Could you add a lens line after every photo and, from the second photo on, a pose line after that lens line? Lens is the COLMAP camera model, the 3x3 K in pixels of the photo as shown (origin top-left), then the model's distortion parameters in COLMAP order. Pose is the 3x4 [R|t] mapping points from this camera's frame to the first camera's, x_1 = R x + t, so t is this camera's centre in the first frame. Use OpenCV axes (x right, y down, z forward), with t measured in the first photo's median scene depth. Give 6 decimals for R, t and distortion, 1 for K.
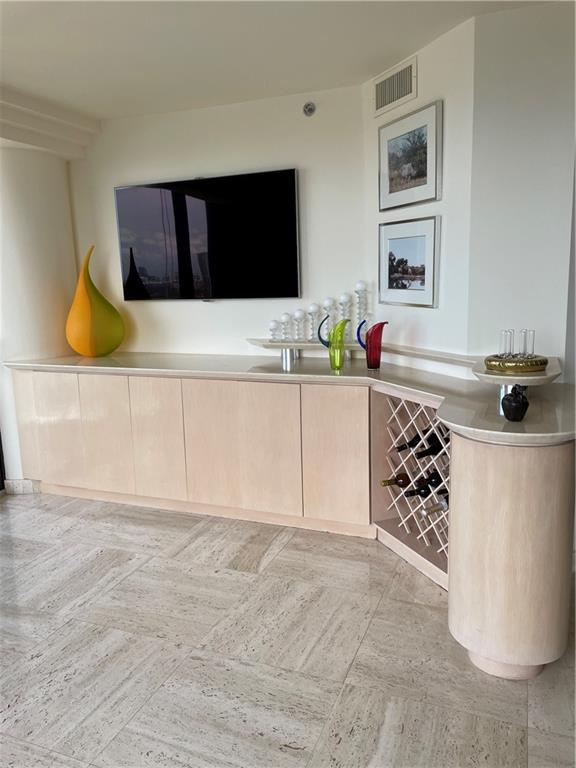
lens RADIAL K [[584.5, 0, 288.5], [0, 584.5, 375.3], [0, 0, 1]] dist [0.070777, -0.010158]
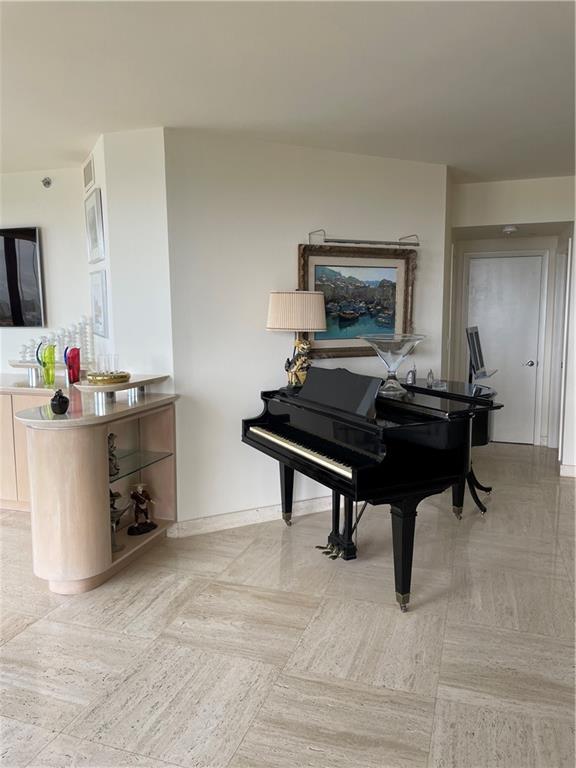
lens RADIAL K [[584.5, 0, 288.5], [0, 584.5, 375.3], [0, 0, 1]] dist [0.070777, -0.010158]
pose [[0.998809, 0.016852, 0.045788, 0.509185], [-0.014453, 0.998530, -0.052236, 0.028729], [-0.046601, 0.051513, 0.997584, -0.293187]]
